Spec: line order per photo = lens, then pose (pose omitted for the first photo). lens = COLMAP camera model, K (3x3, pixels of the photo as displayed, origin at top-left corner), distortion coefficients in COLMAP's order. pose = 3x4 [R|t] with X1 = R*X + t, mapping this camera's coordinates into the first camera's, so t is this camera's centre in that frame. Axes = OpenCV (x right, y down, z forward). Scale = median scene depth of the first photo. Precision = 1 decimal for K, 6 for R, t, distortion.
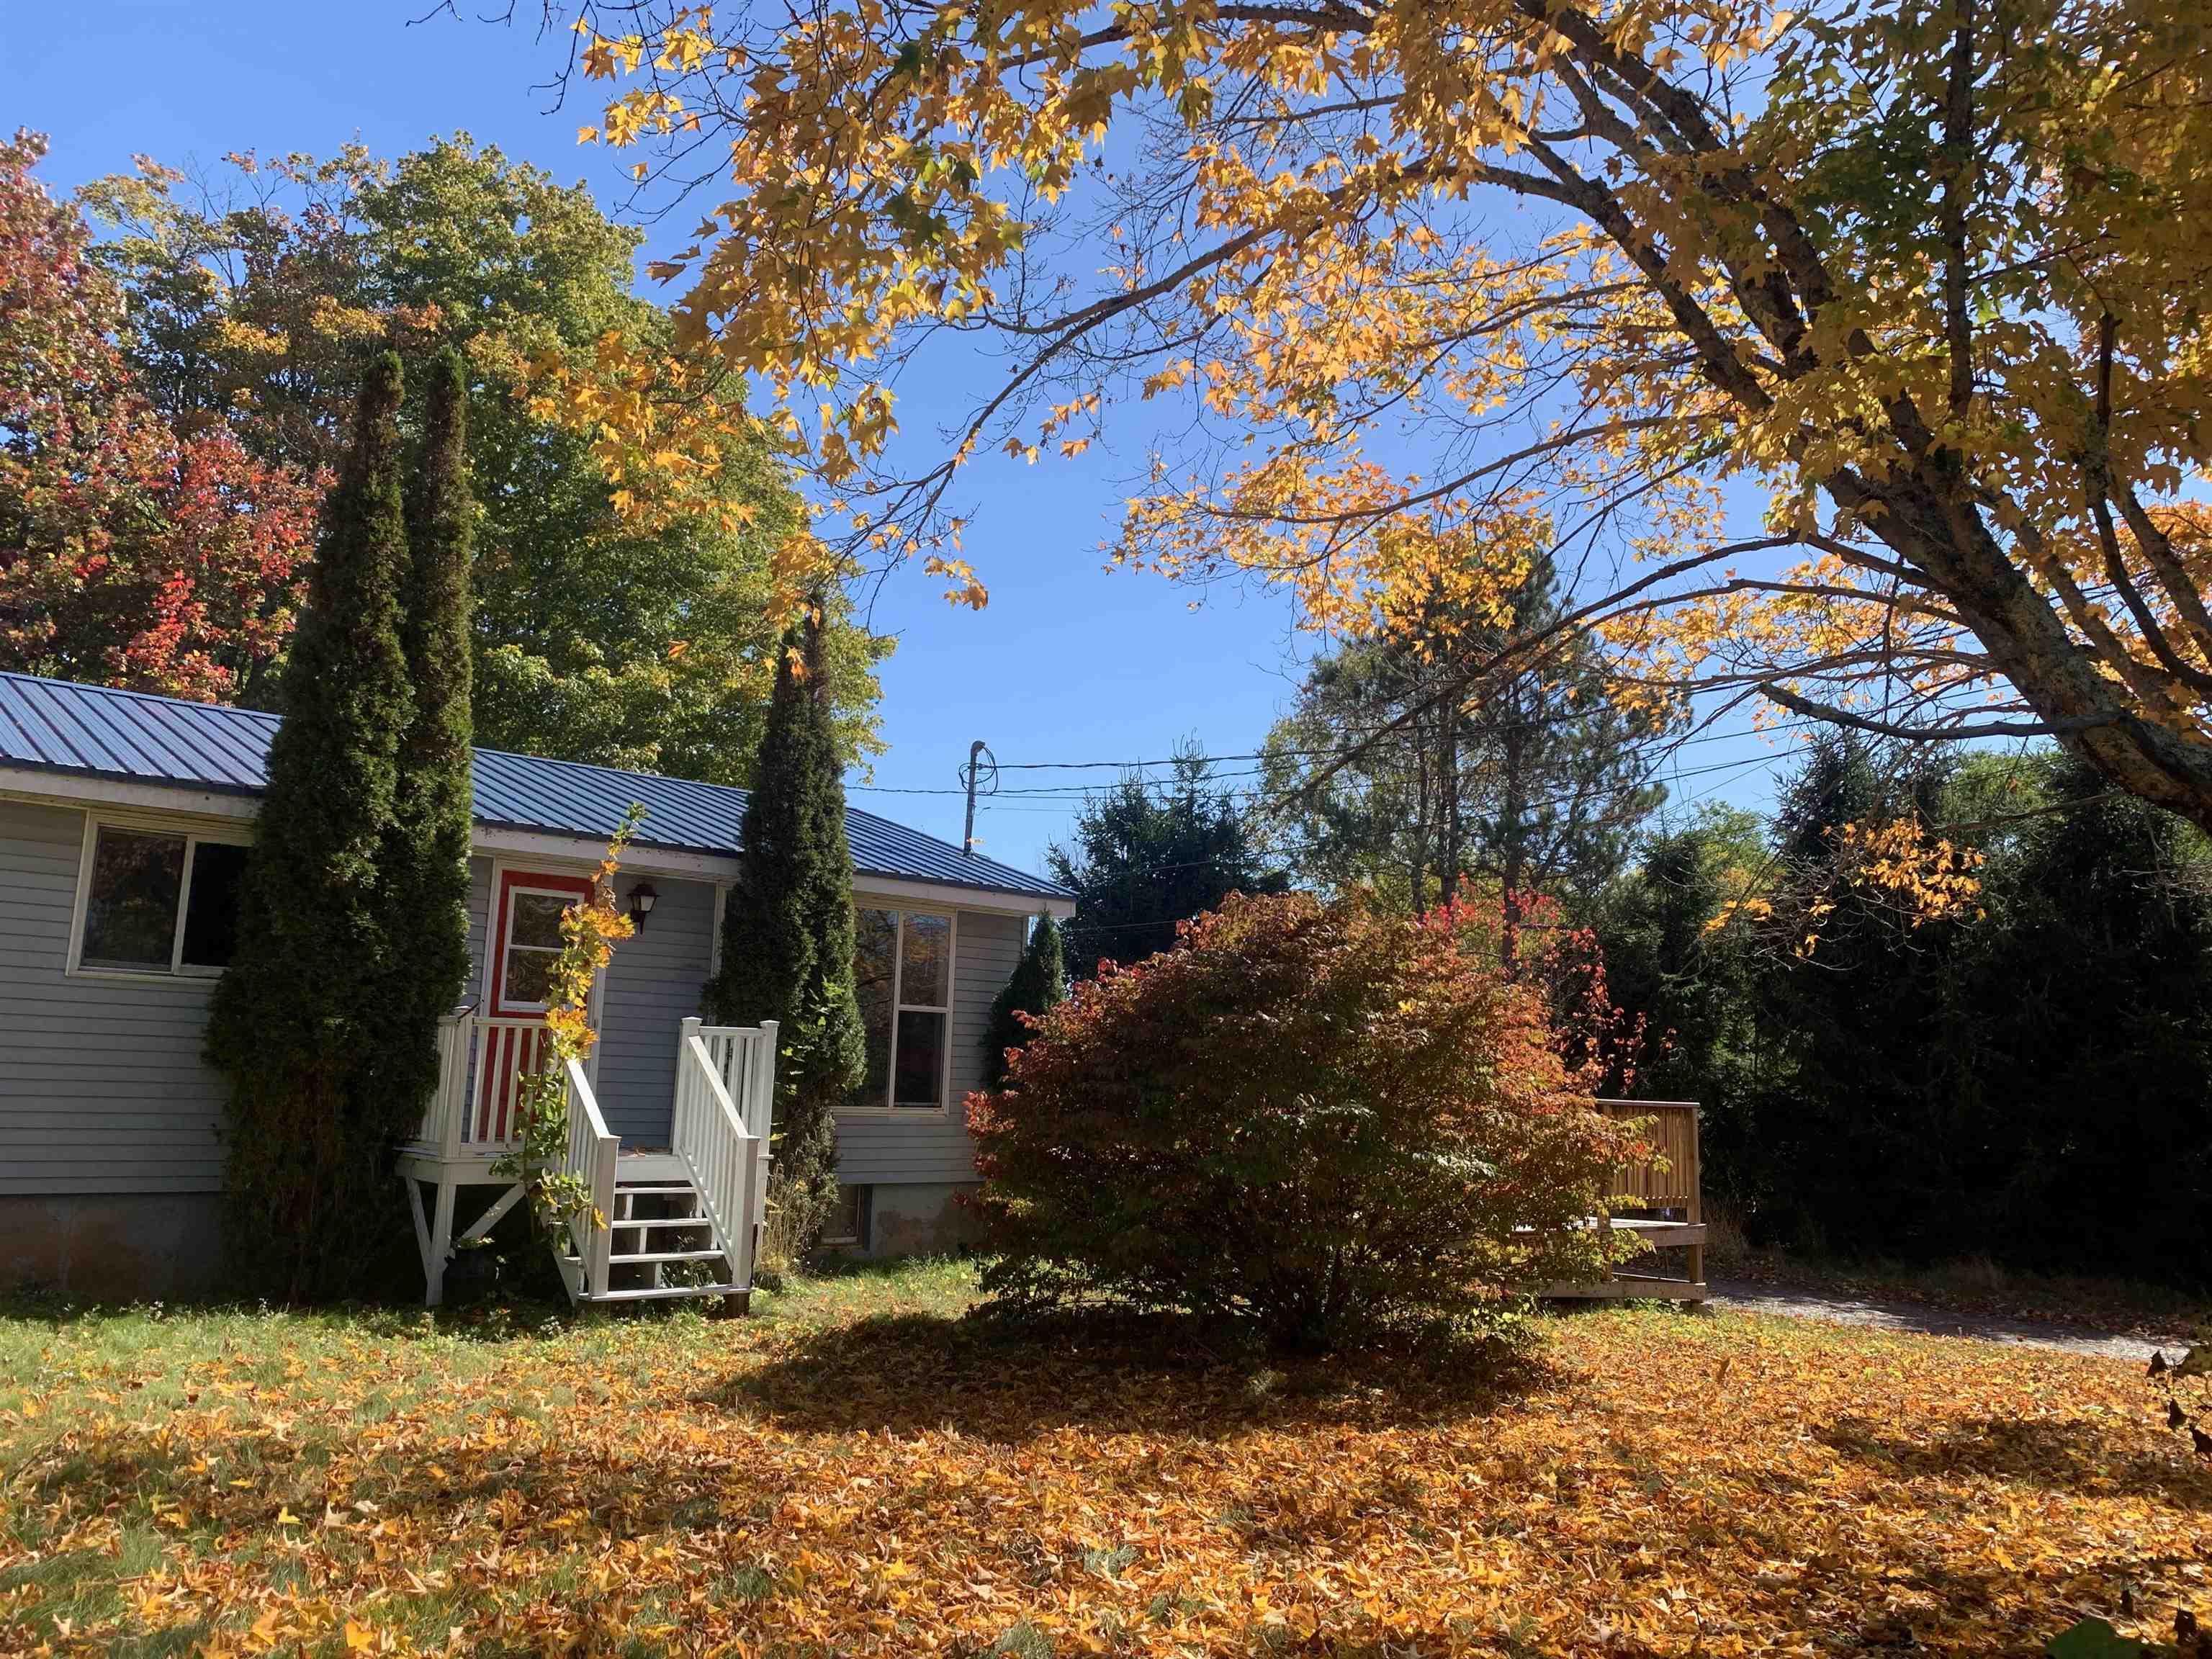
lens RADIAL K [[1650.1, 0, 1106.0], [0, 1650.1, 829.5], [0, 0, 1]] dist [0.080875, -0.170460]
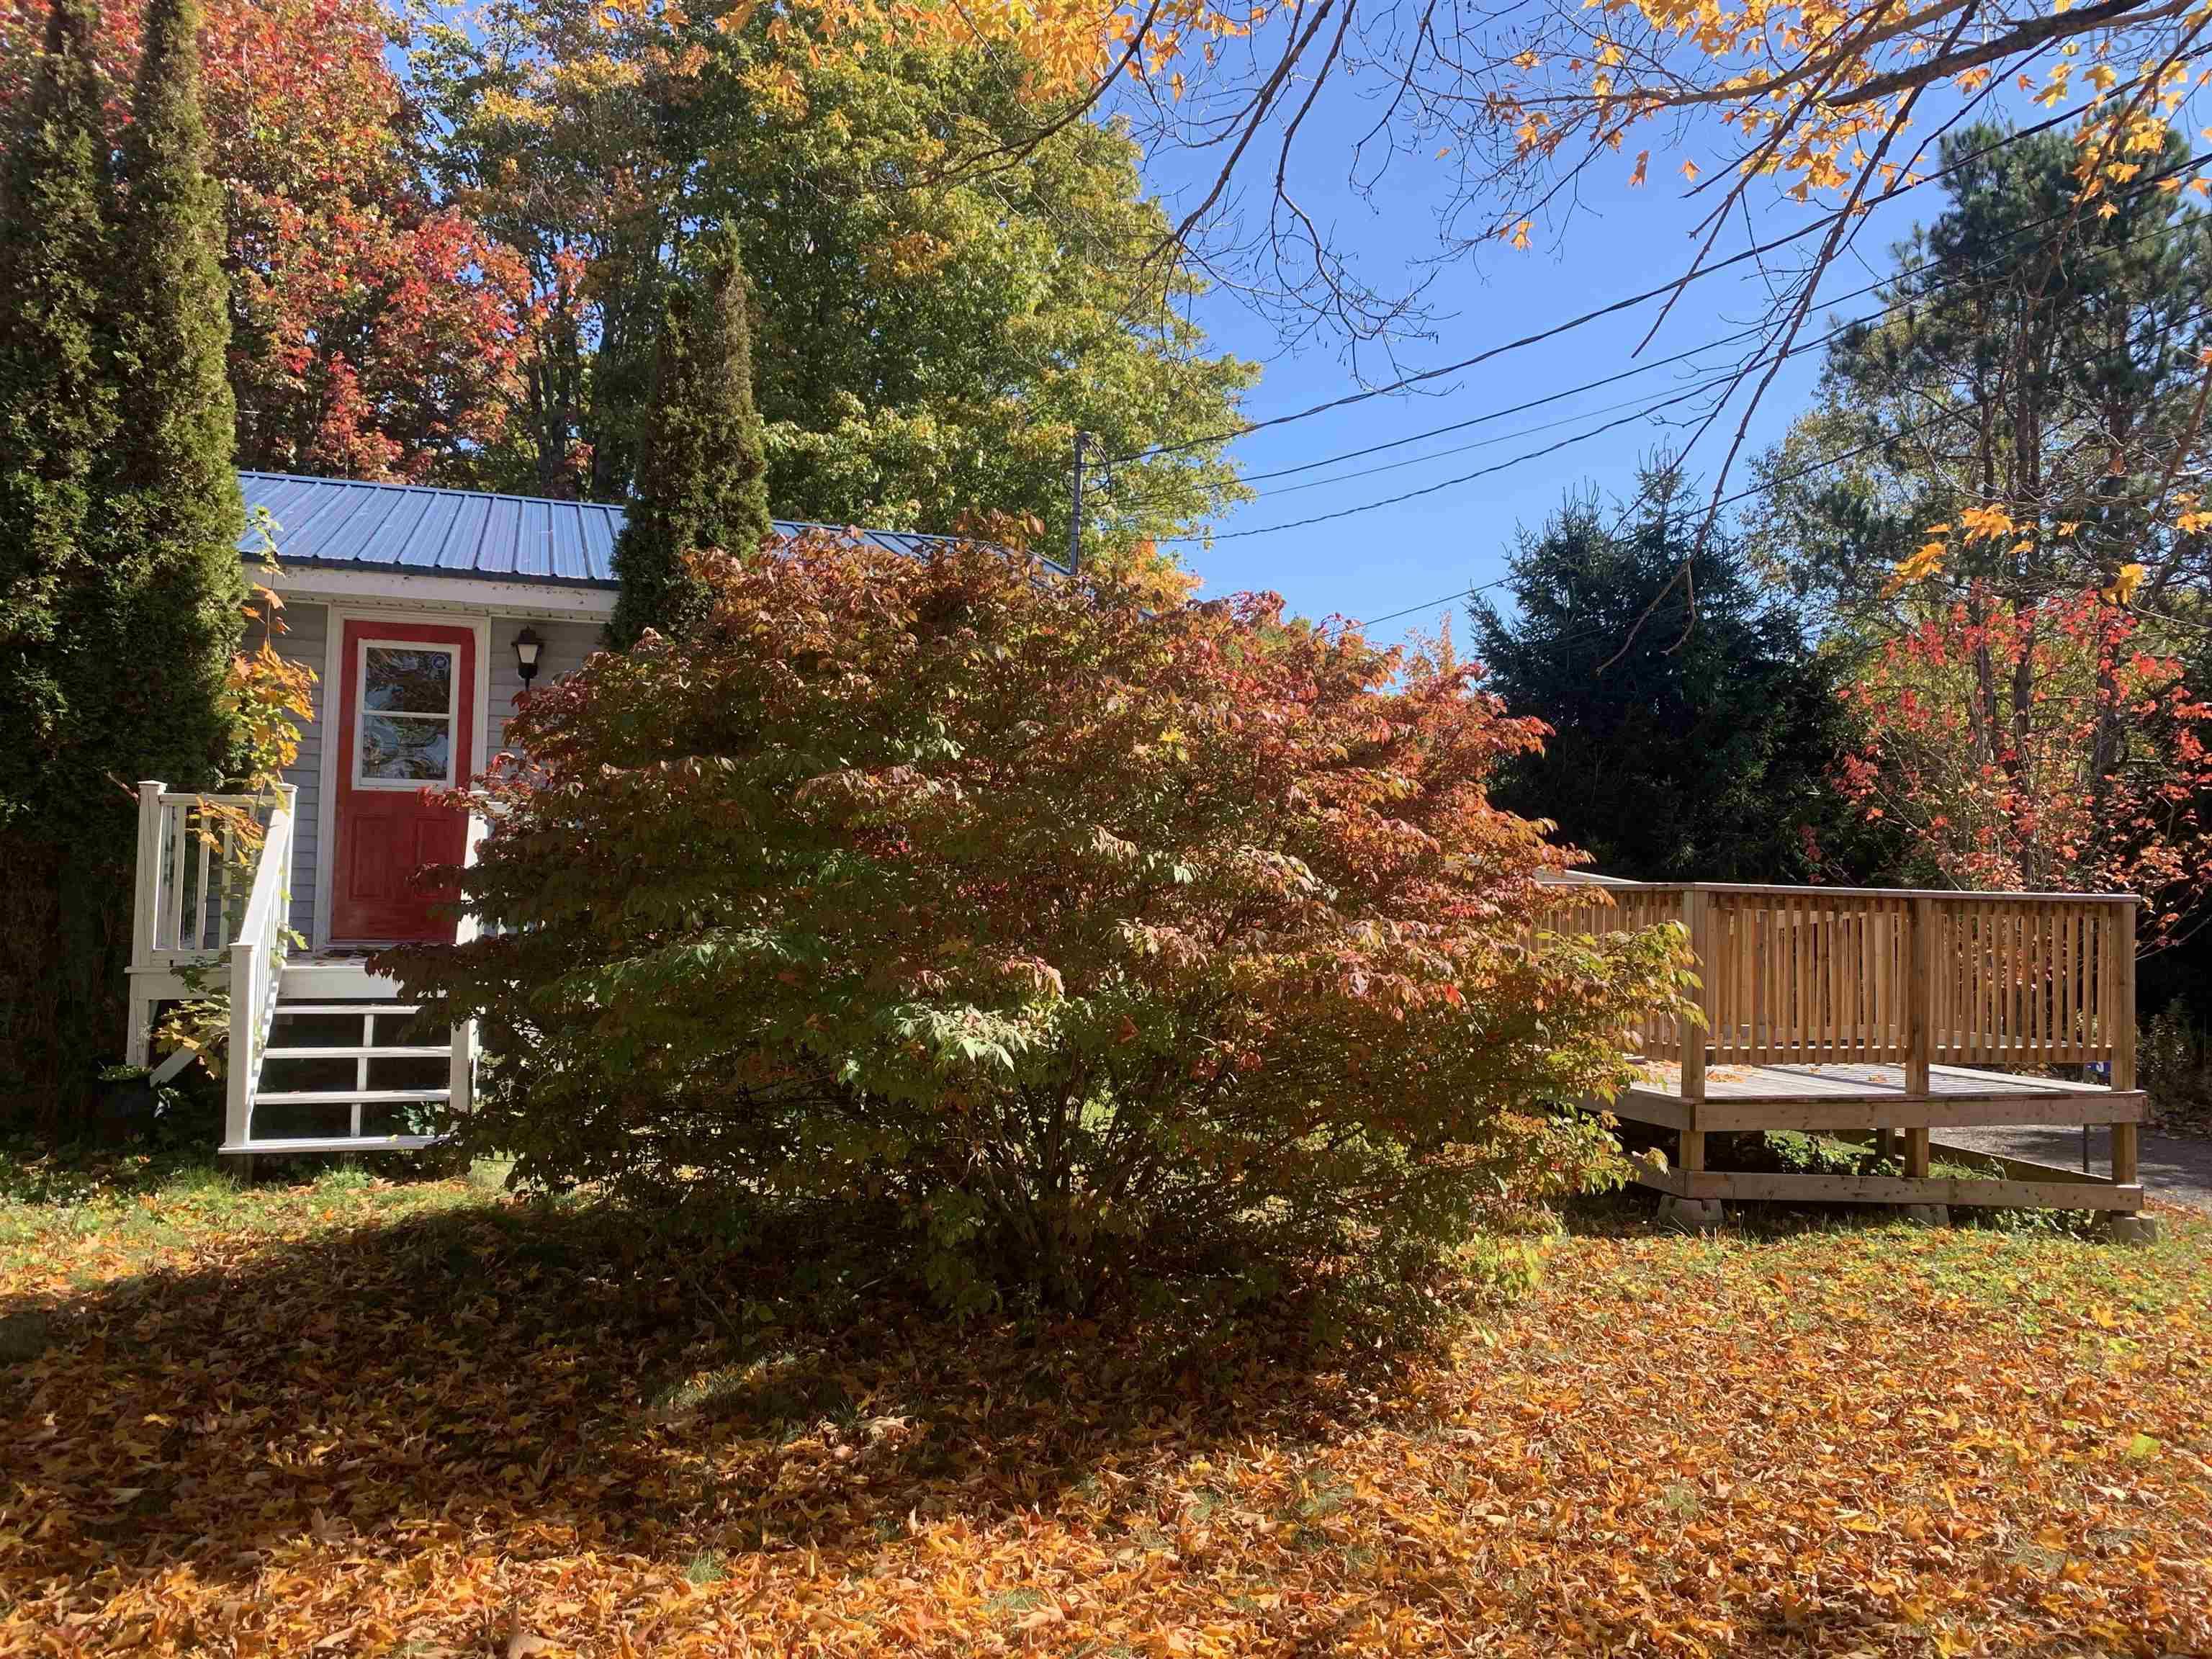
lens RADIAL K [[1650.1, 0, 1106.0], [0, 1650.1, 829.5], [0, 0, 1]] dist [0.080875, -0.170460]
pose [[0.918681, -0.014827, -0.394721, 0.152493], [0.062415, 0.992190, 0.107995, 0.030631], [0.390037, -0.123850, 0.912432, 0.189907]]
